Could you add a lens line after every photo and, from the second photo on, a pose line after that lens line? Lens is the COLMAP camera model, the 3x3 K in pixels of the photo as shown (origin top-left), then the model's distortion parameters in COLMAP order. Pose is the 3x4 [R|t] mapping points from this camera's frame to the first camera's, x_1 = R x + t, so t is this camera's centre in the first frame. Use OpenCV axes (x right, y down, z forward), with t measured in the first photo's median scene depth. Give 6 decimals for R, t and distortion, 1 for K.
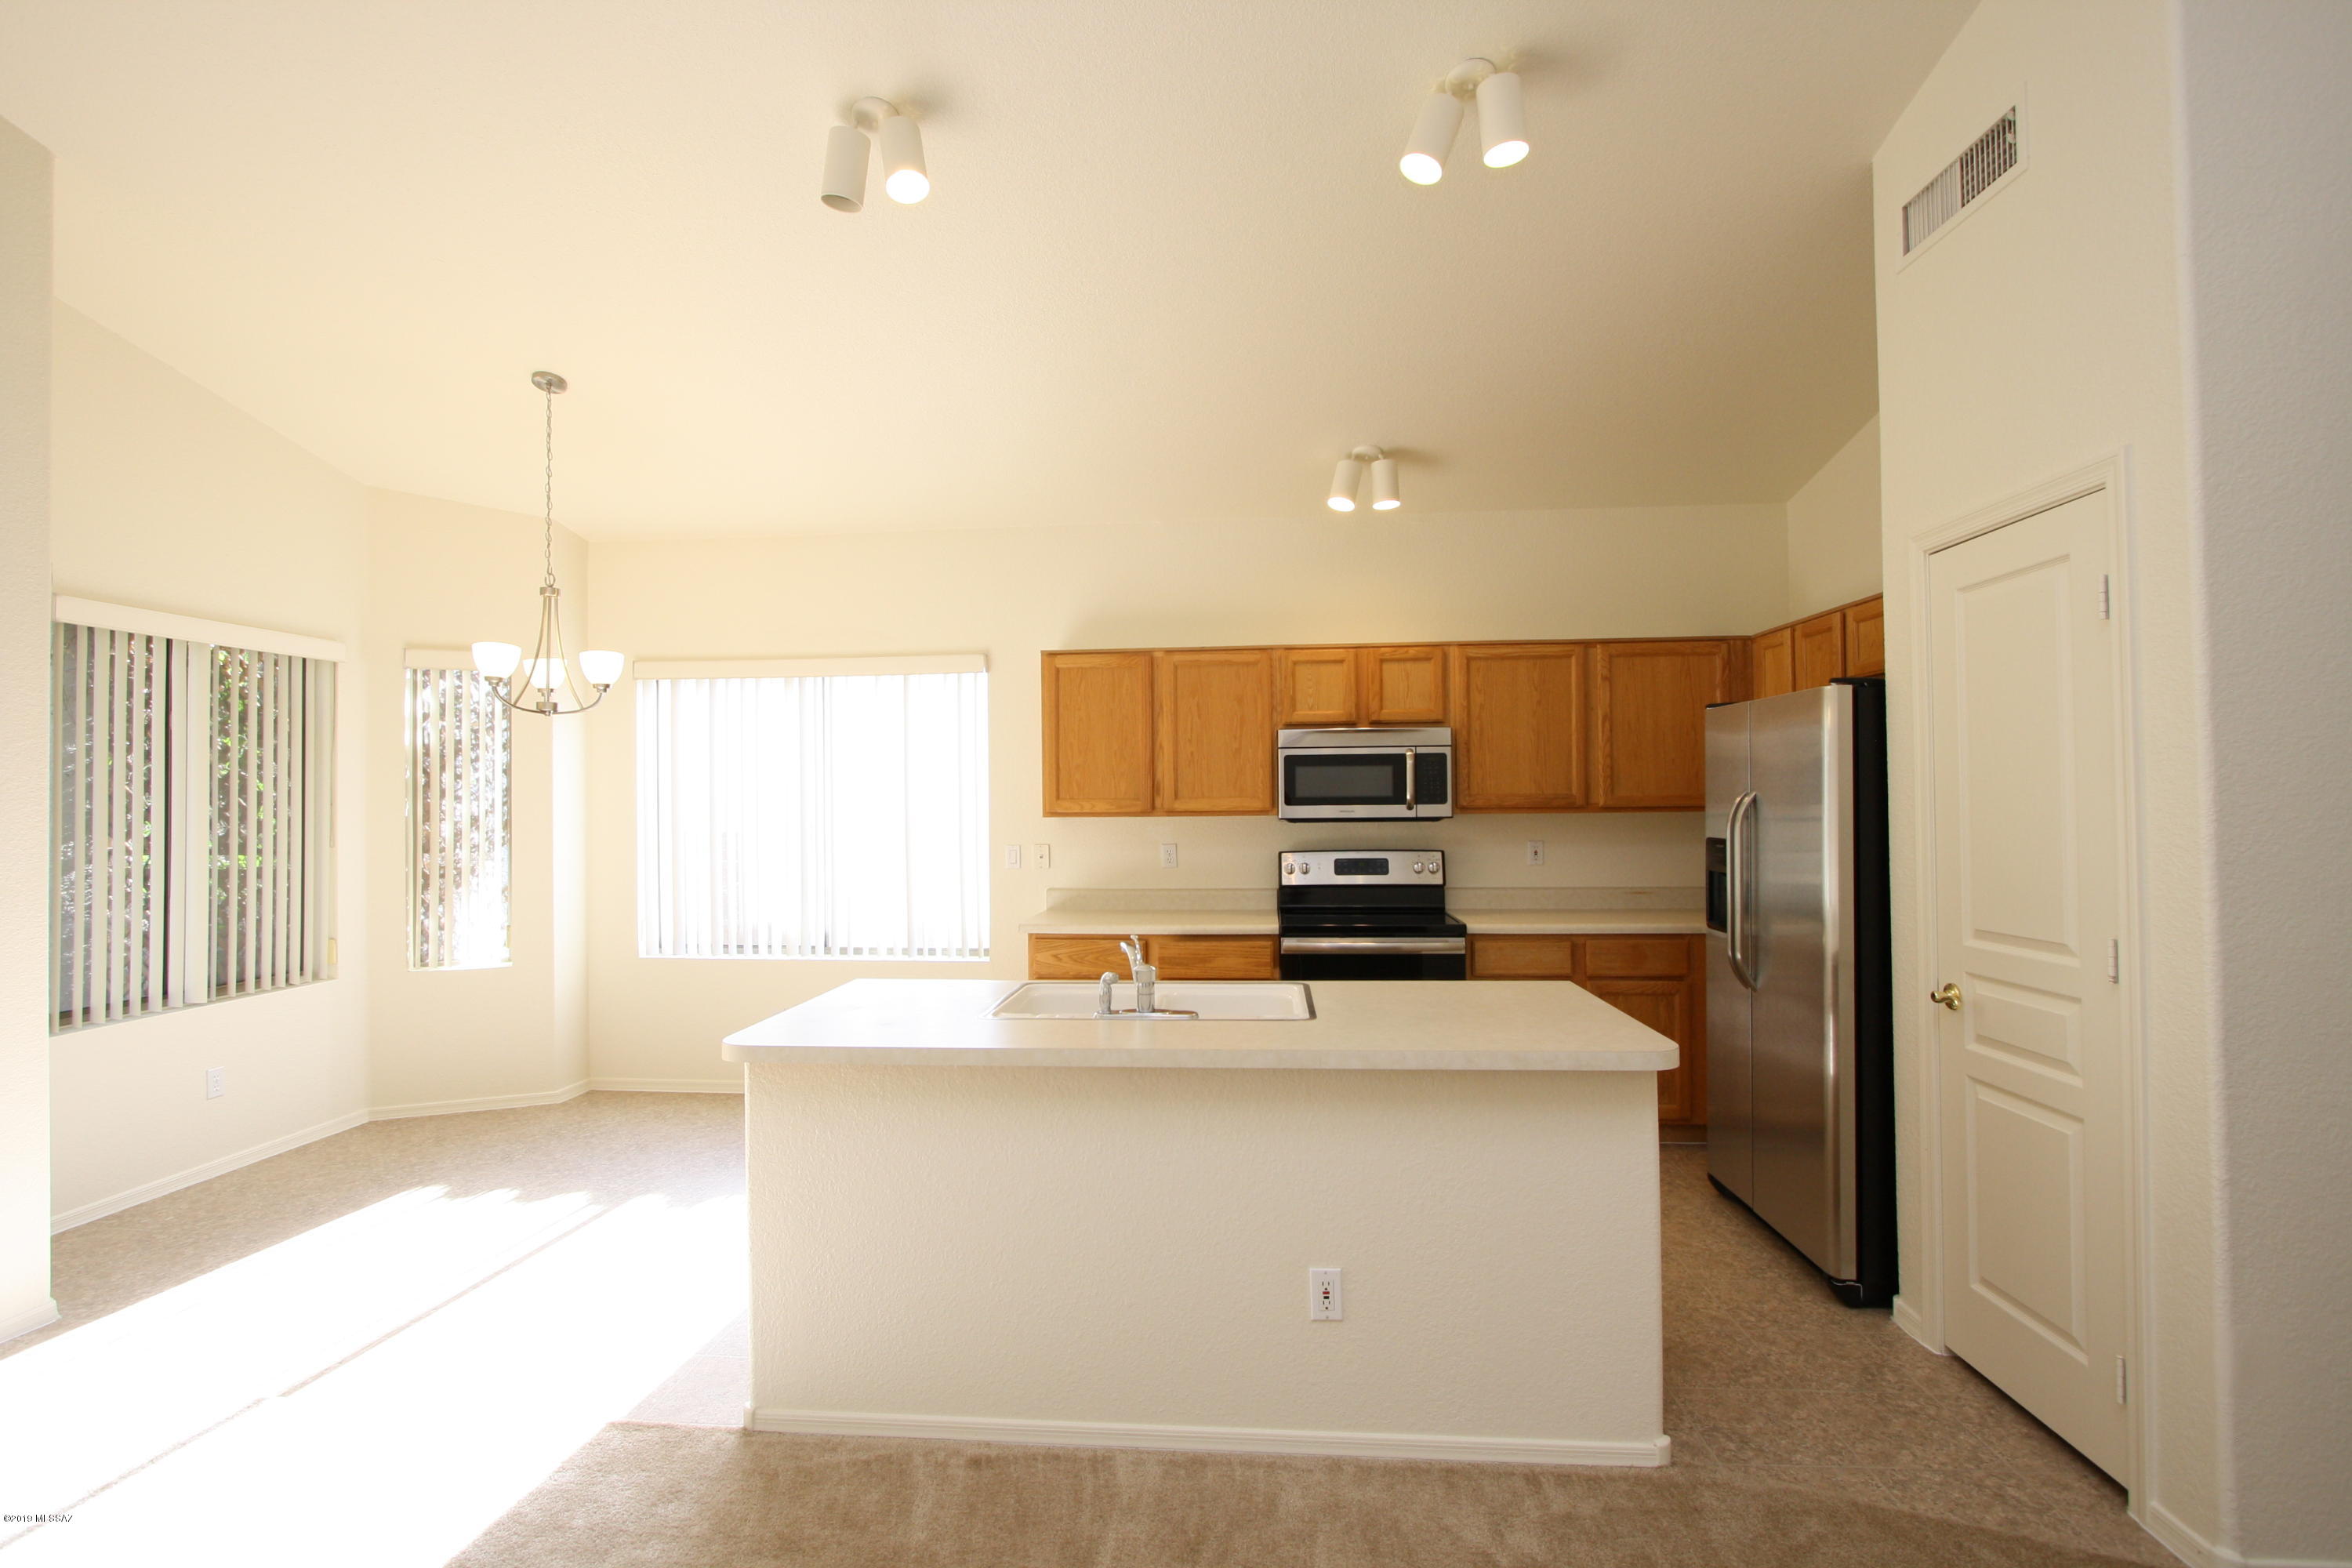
lens RADIAL K [[1104.8, 0, 1167.3], [0, 1104.8, 785.9], [0, 0, 1]] dist [-0.015793, 0.000086]
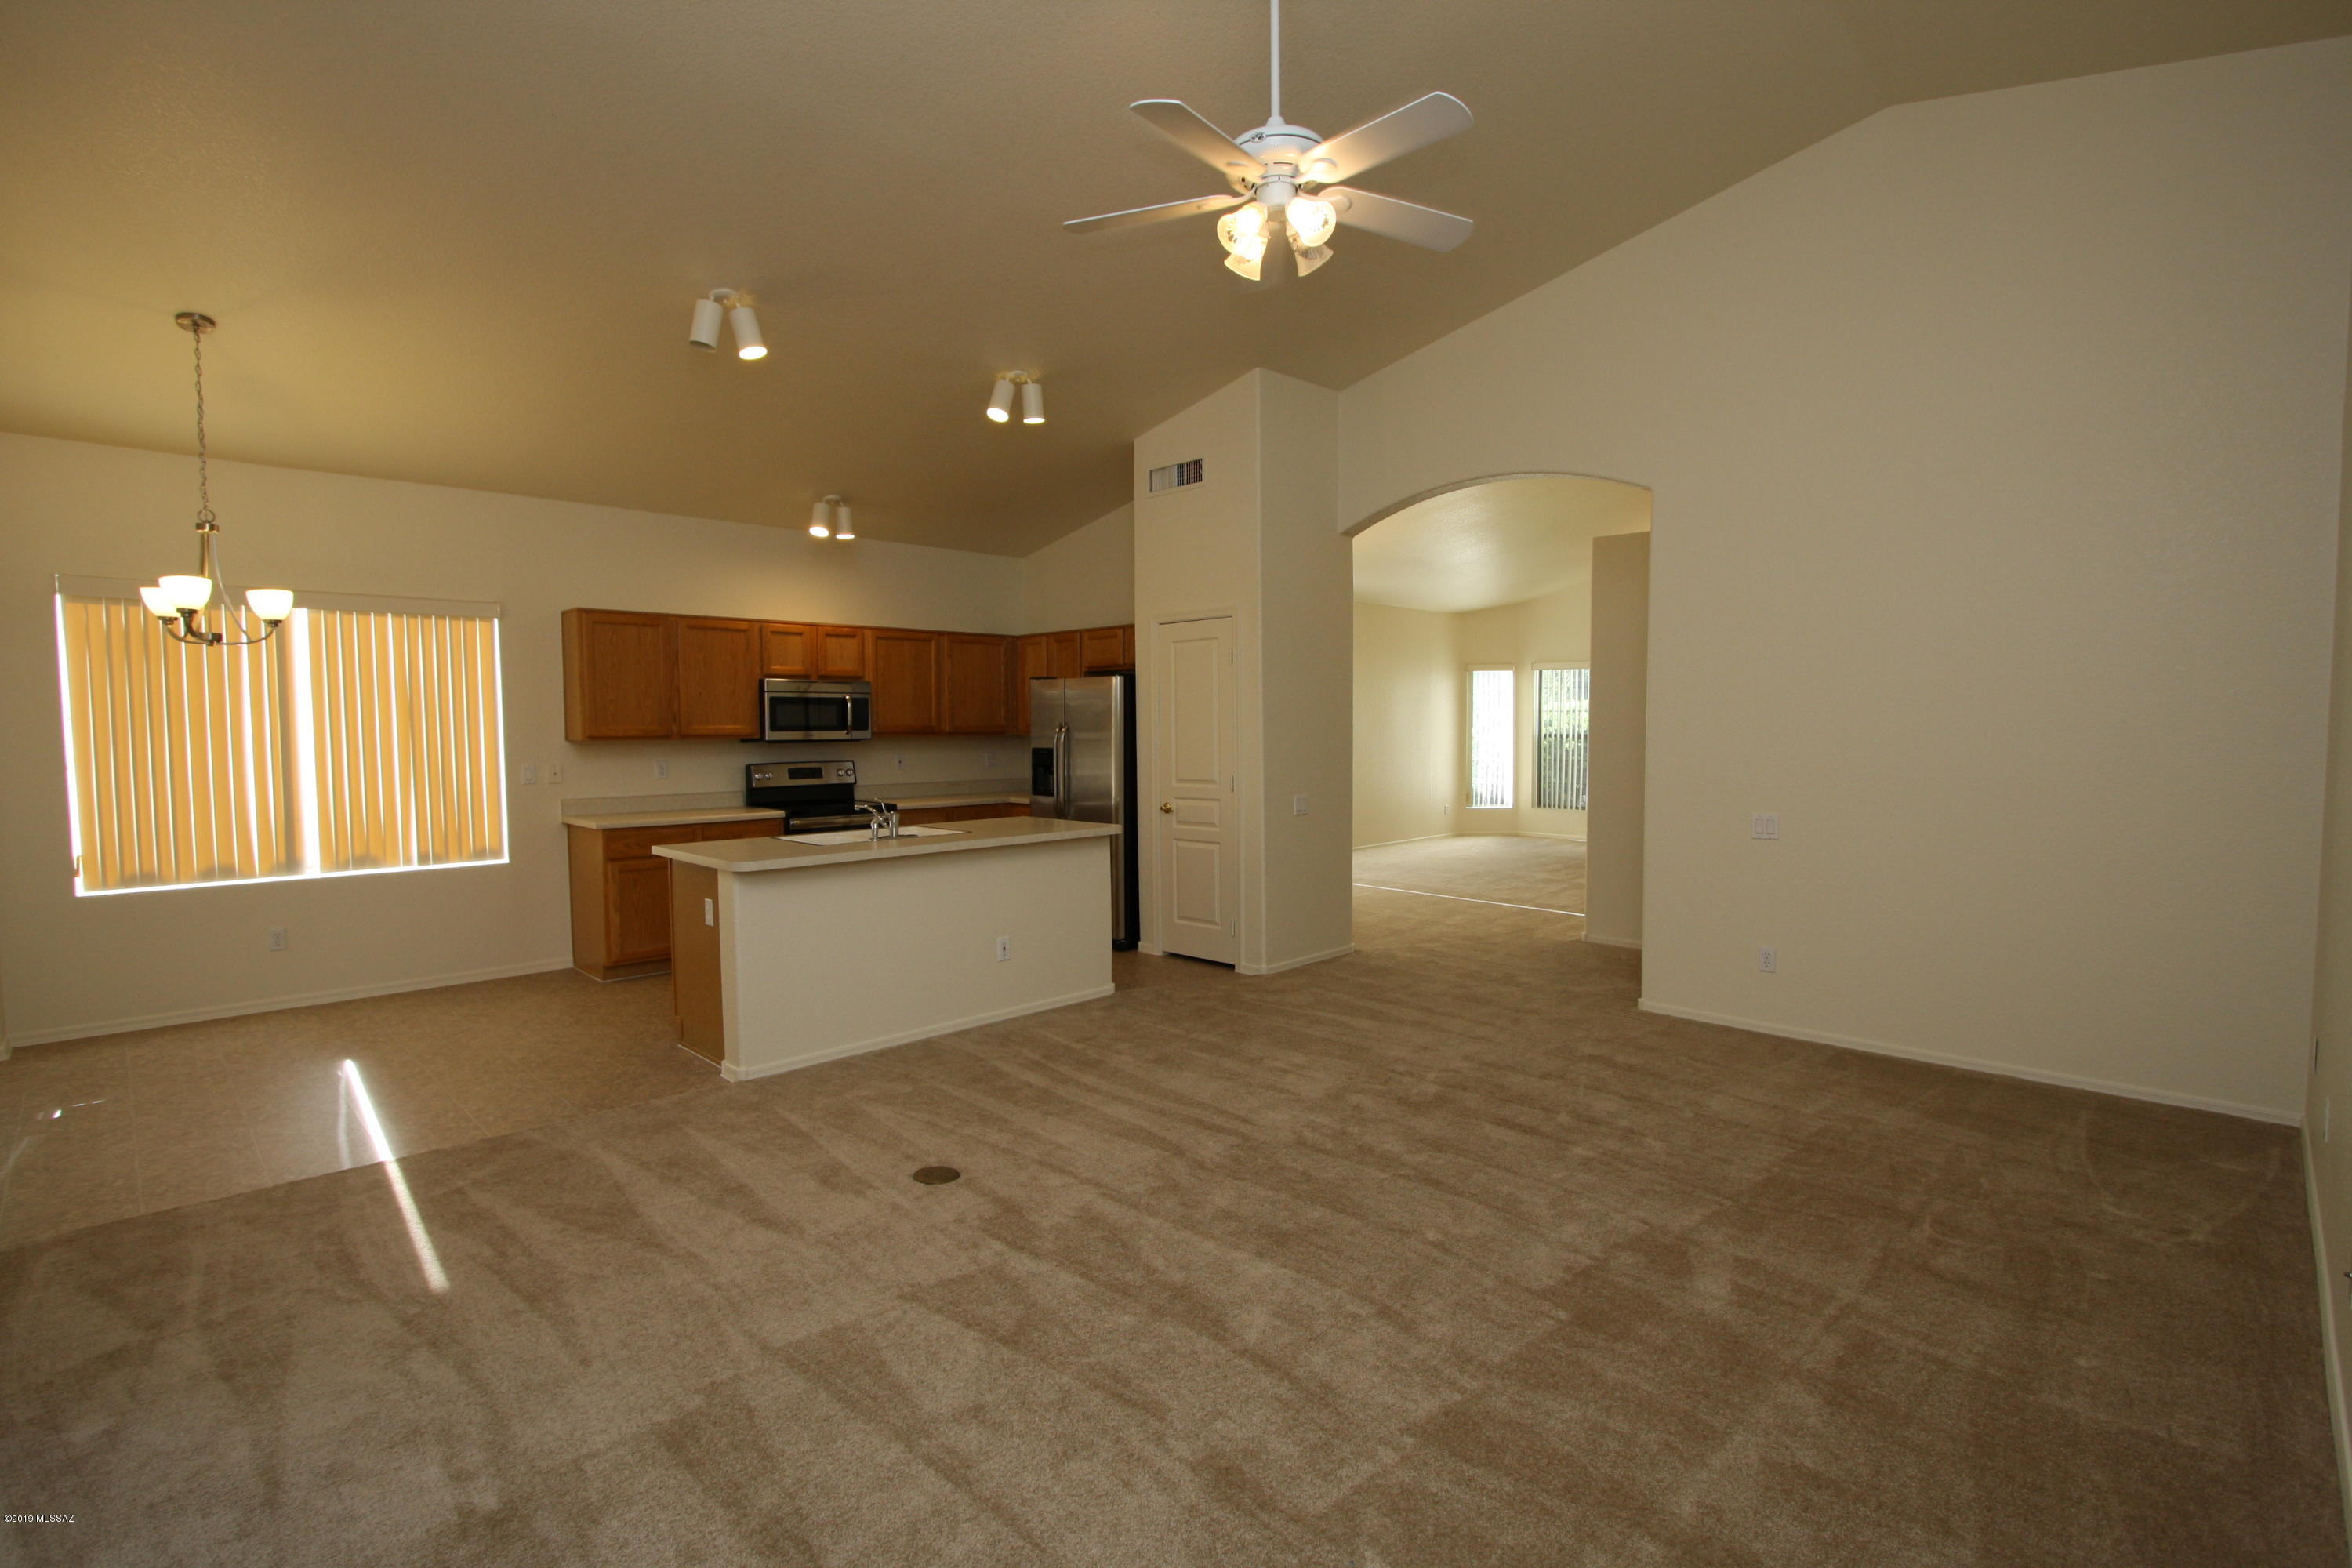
lens RADIAL K [[1091.3, 0, 1166.9], [0, 1091.3, 782.5], [0, 0, 1]] dist [-0.015795, 0.001507]
pose [[0.649023, -0.035422, 0.759944, -0.652447], [-0.009543, 0.998458, 0.054689, 0.001377], [-0.760709, -0.042747, 0.647684, -0.331091]]
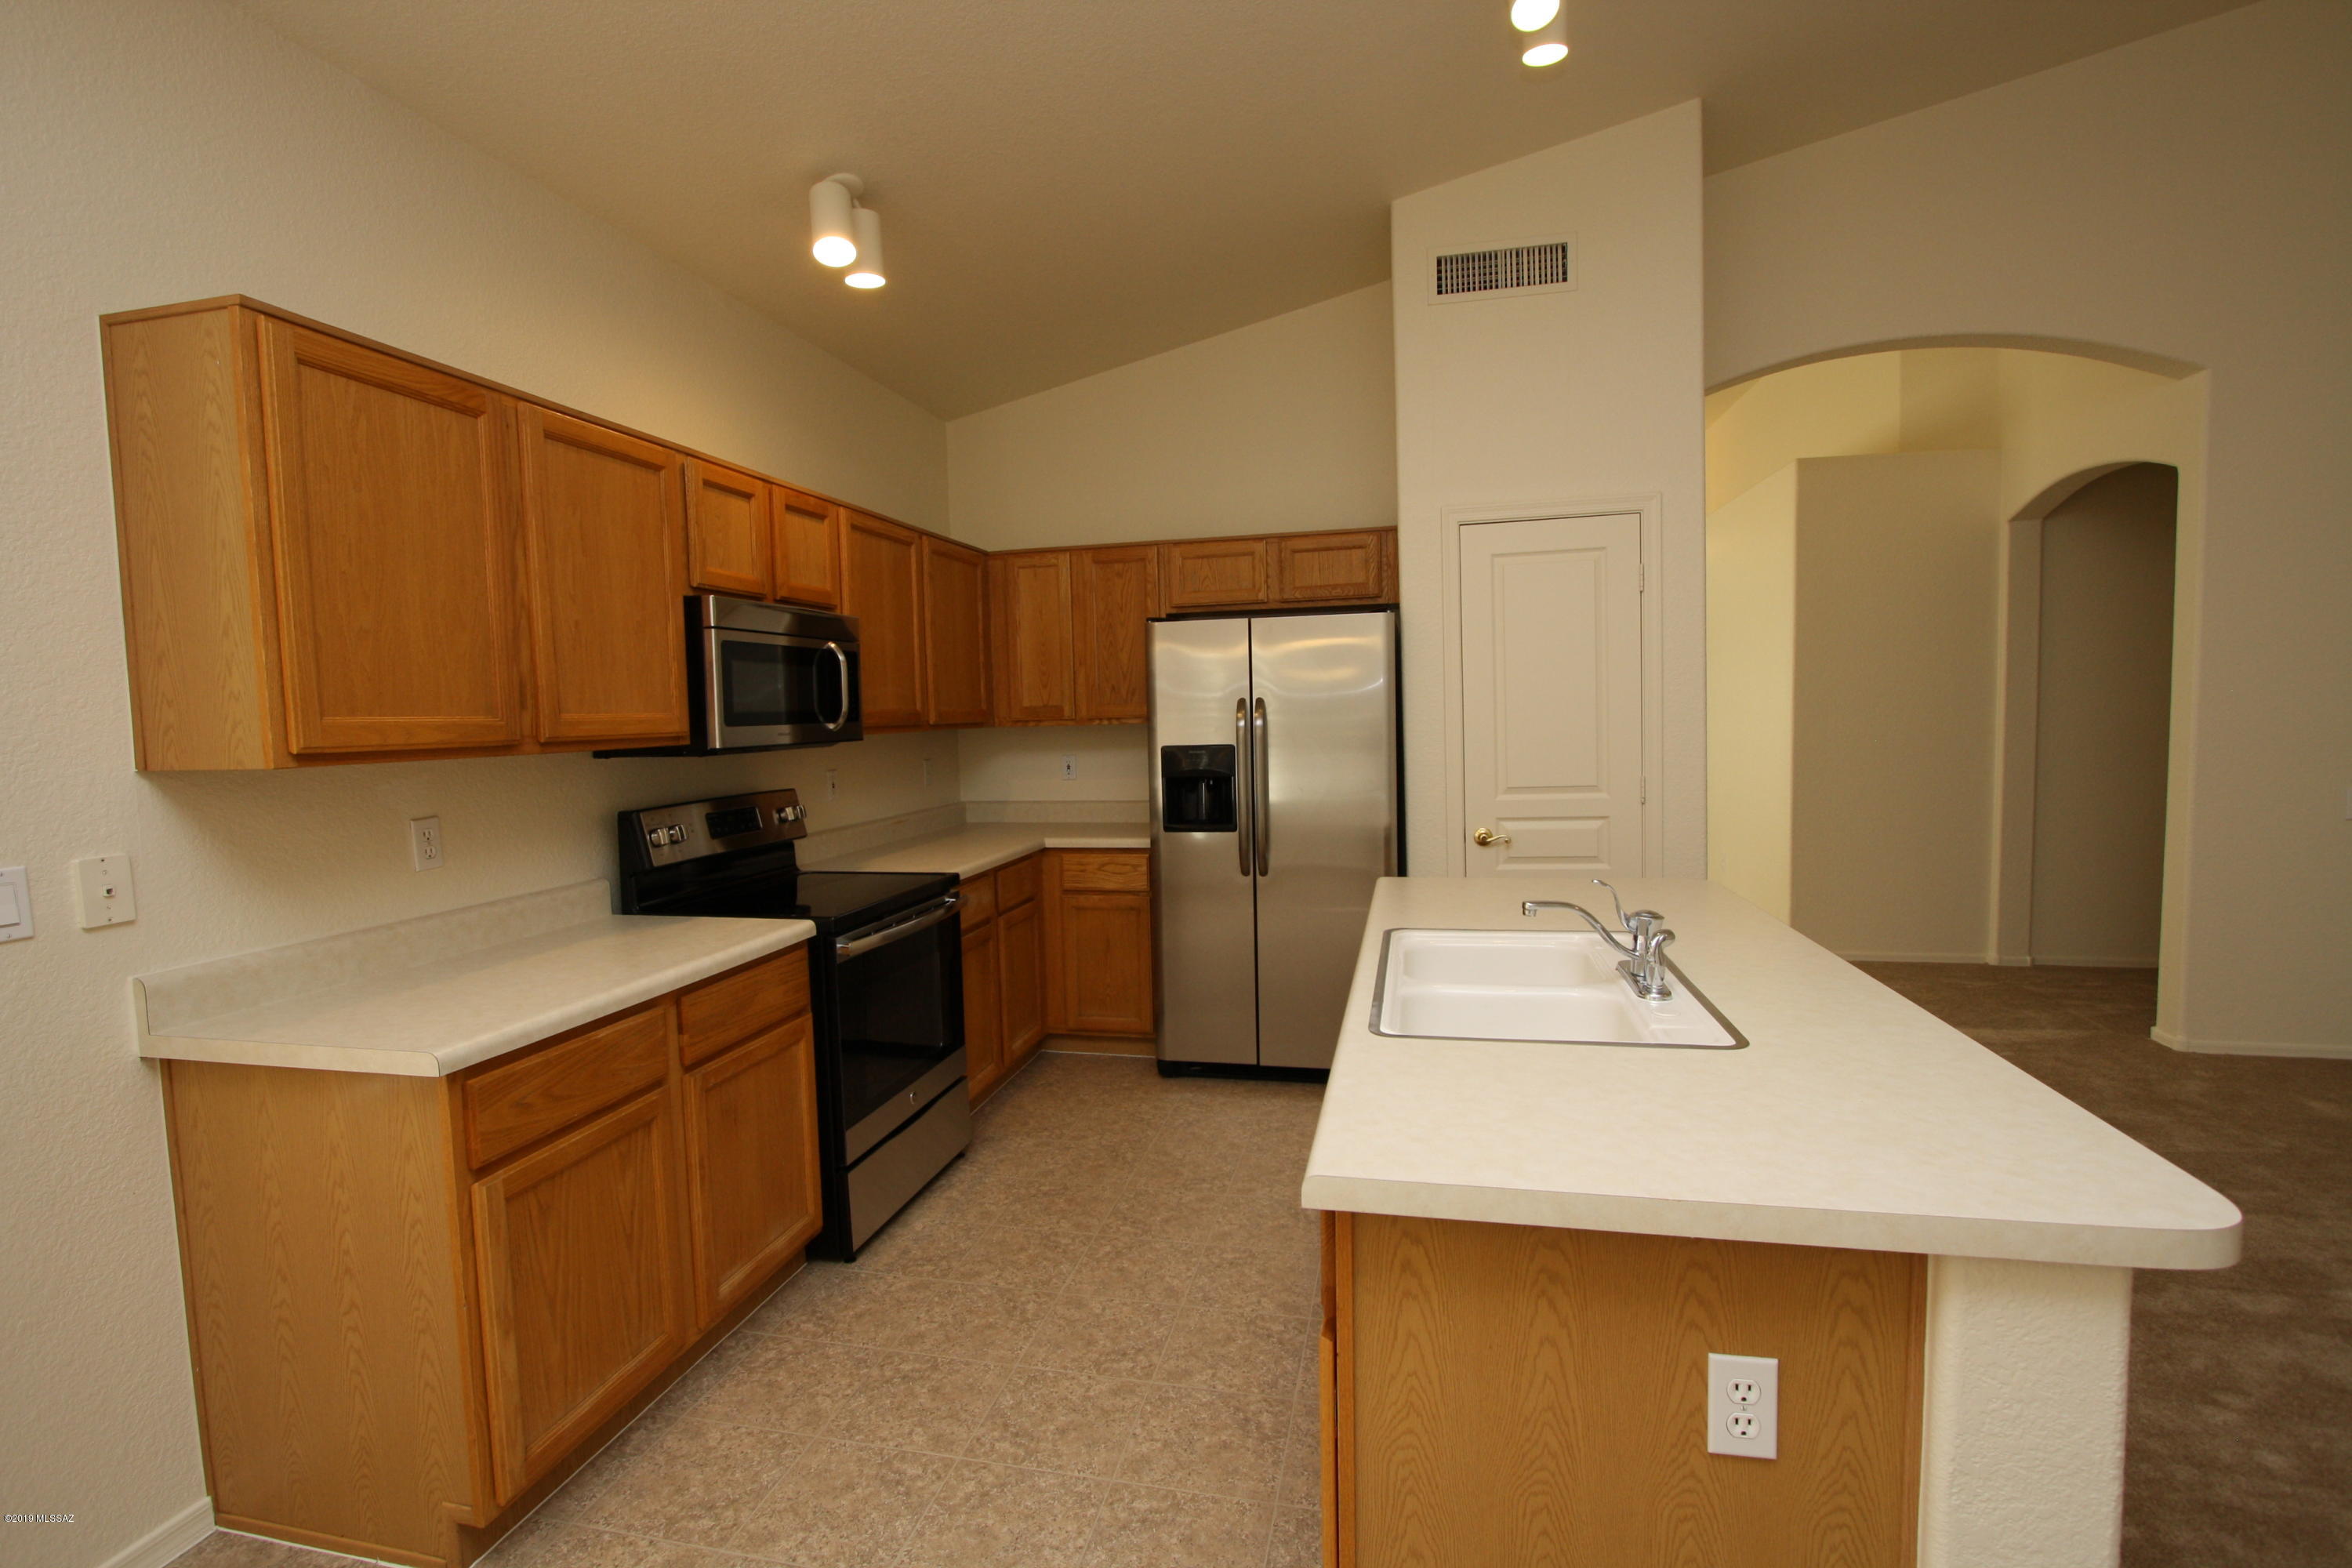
lens RADIAL K [[1094.3, 0, 1174.3], [0, 1094.3, 788.3], [0, 0, 1]] dist [-0.018079, 0.000980]
pose [[0.139183, -0.066348, 0.988042, -0.438510], [0.015389, 0.997777, 0.064834, 0.016127], [-0.990147, 0.006181, 0.139894, 0.691161]]
